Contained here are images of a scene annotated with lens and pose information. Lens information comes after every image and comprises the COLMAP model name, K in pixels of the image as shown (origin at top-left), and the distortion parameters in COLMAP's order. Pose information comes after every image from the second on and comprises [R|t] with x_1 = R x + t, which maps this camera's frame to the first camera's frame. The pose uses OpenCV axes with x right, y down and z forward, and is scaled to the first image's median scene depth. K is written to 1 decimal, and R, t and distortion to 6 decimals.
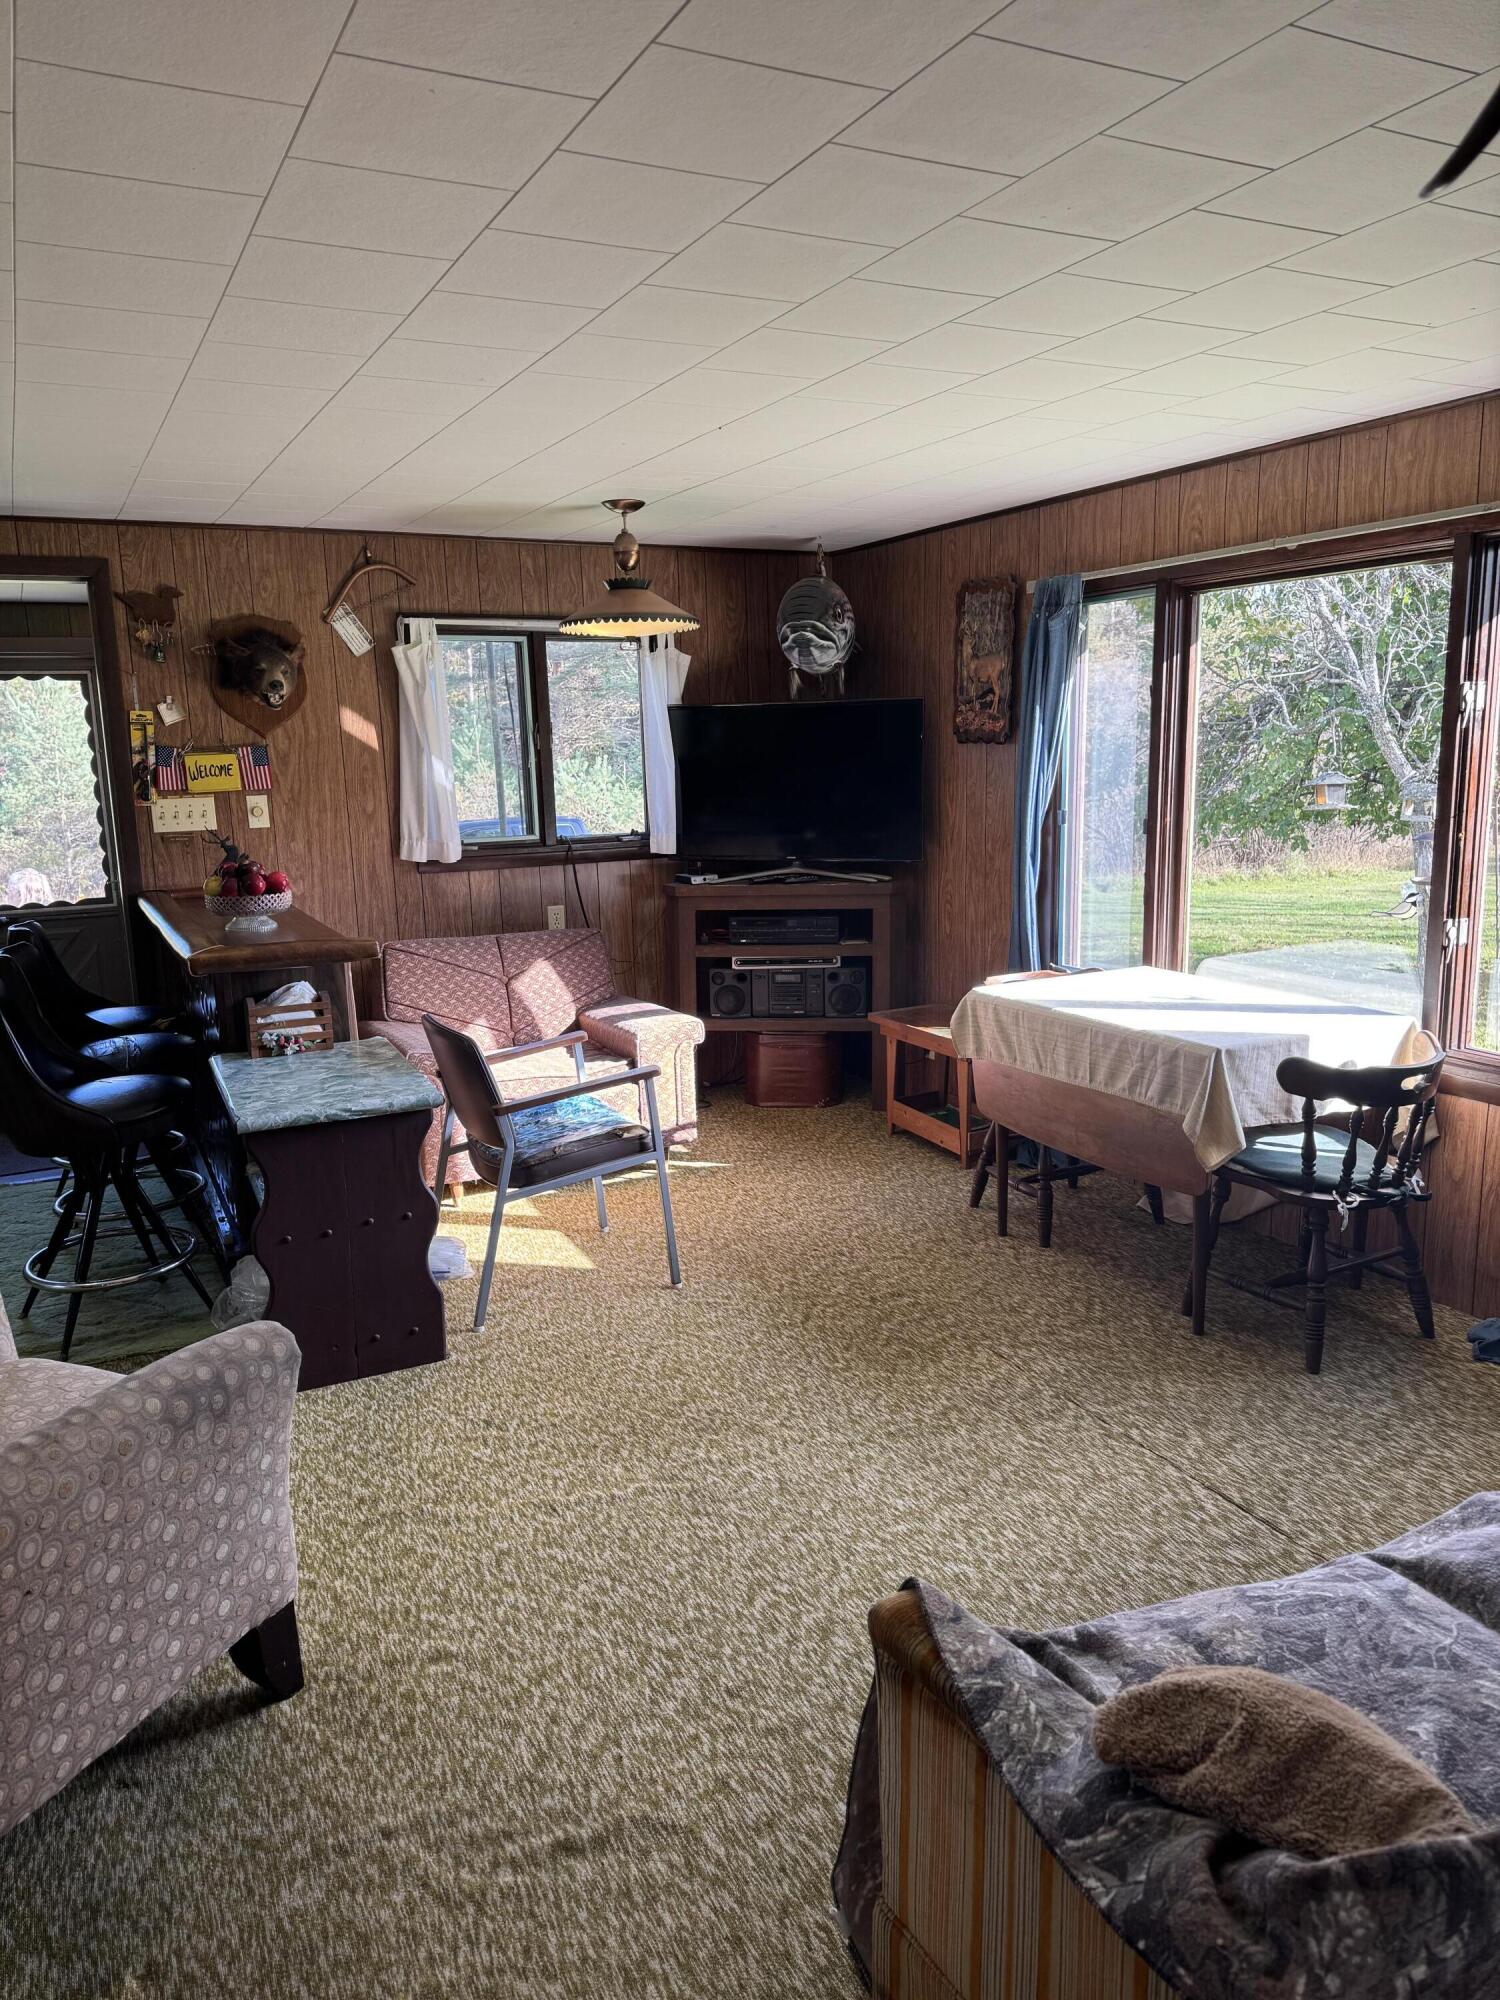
lens RADIAL K [[1422.8, 0, 735.7], [0, 1422.8, 1000.7], [0, 0, 1]] dist [0.084282, -0.086508]
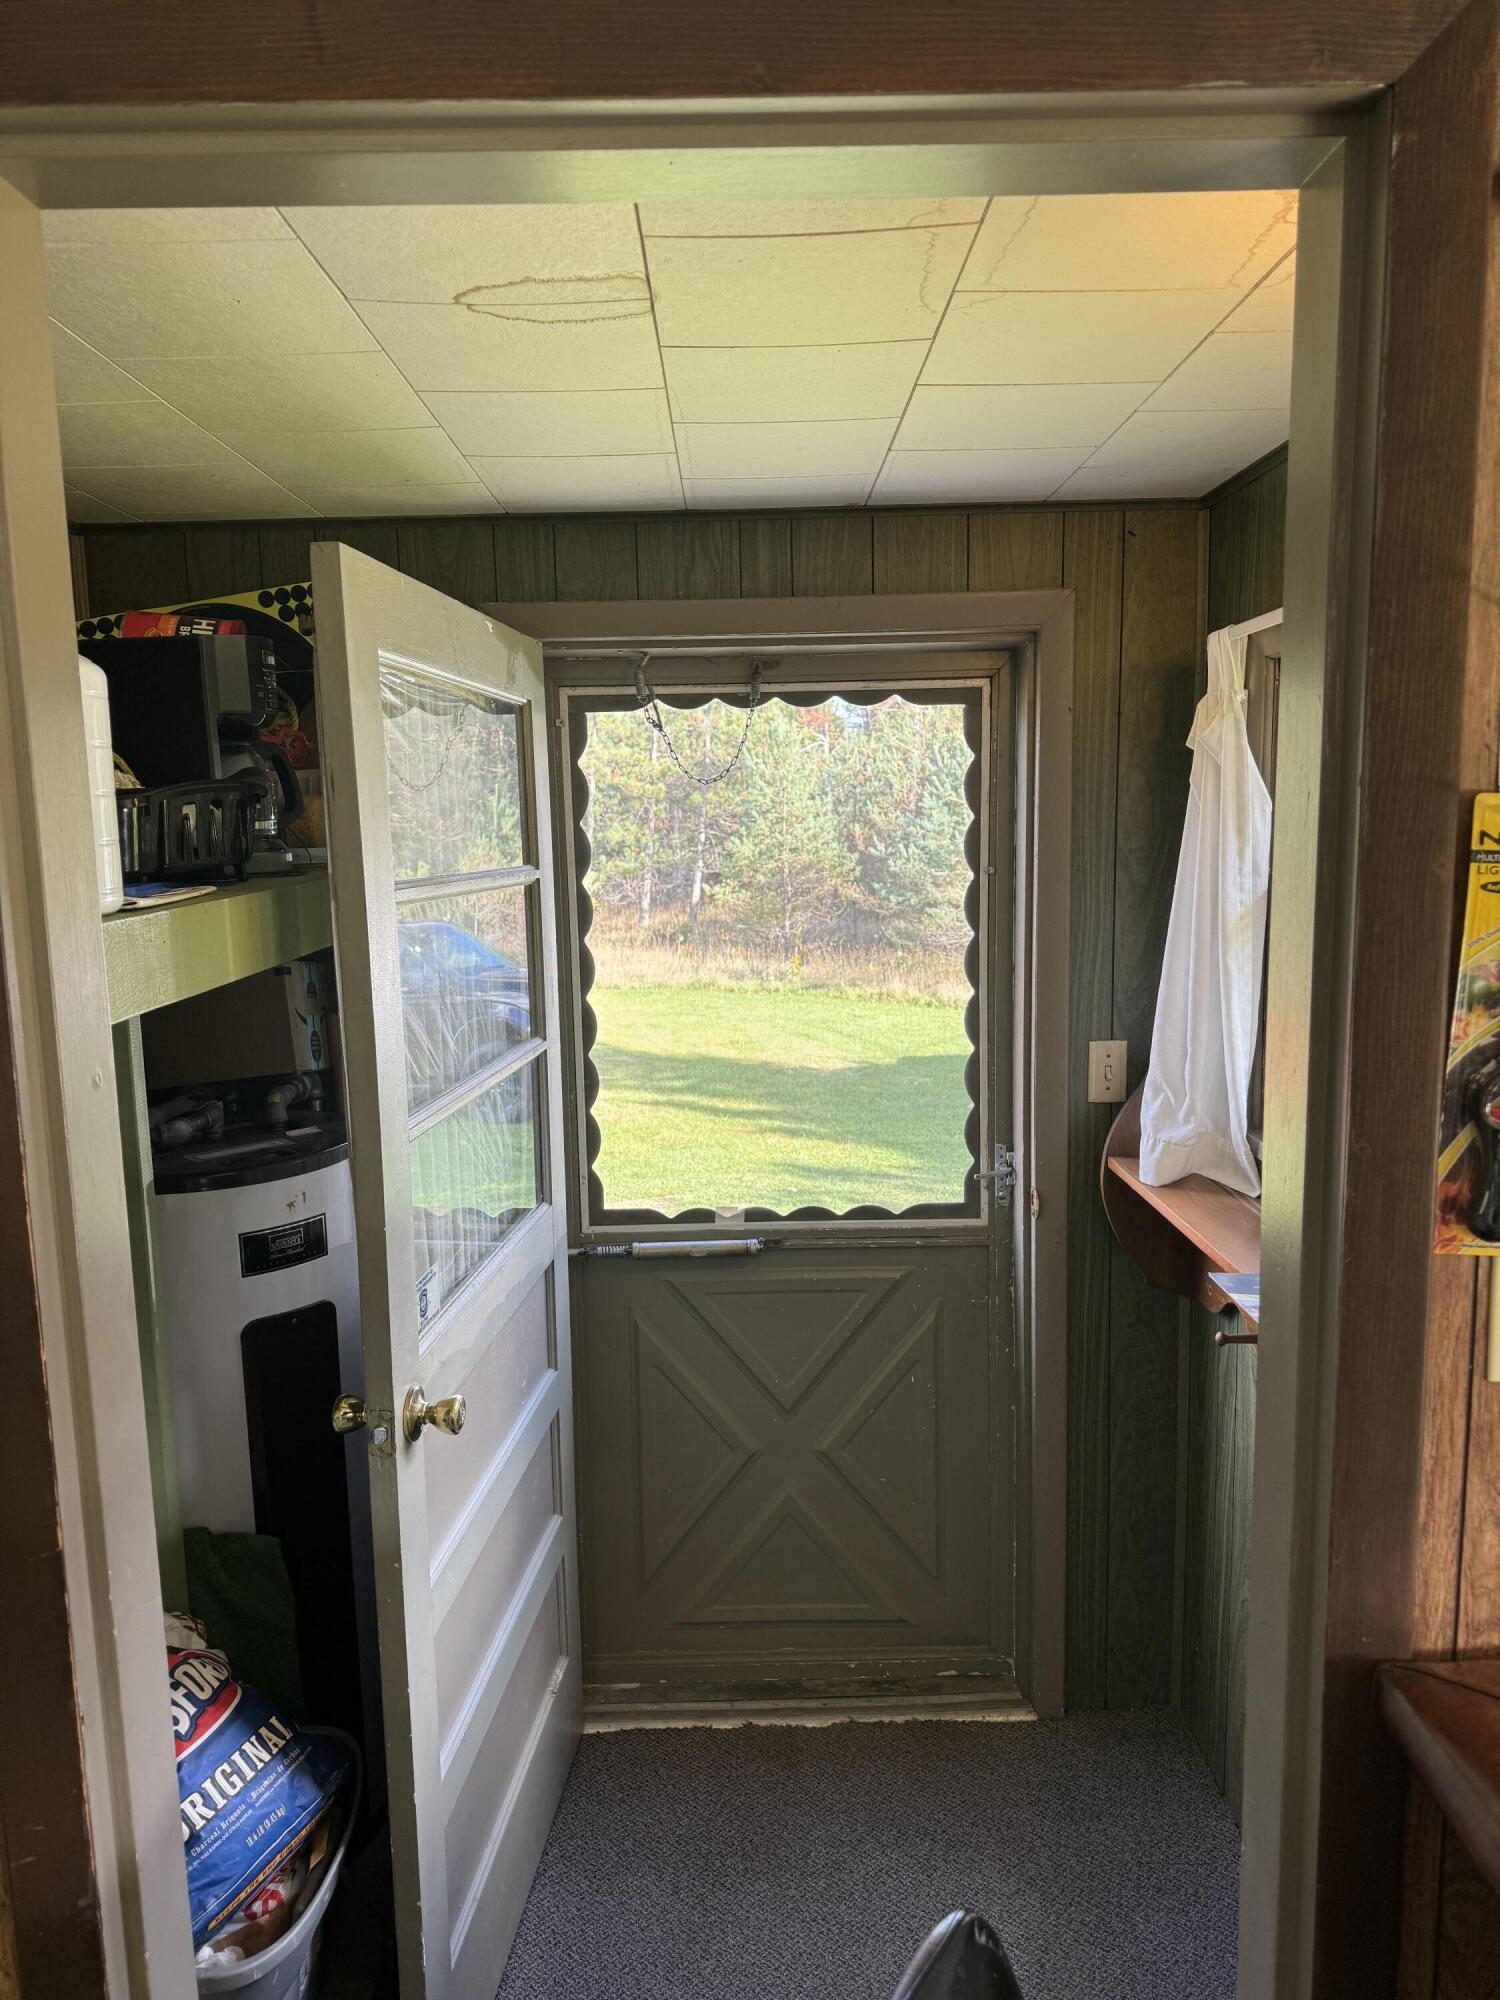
lens RADIAL K [[1422.8, 0, 759.3], [0, 1422.8, 1021.7], [0, 0, 1]] dist [0.084282, -0.086508]
pose [[0.902523, 0.075299, -0.424007, -0.475155], [-0.082961, 0.996553, 0.000391, -0.182817], [0.422575, 0.034823, 0.905659, 0.880990]]
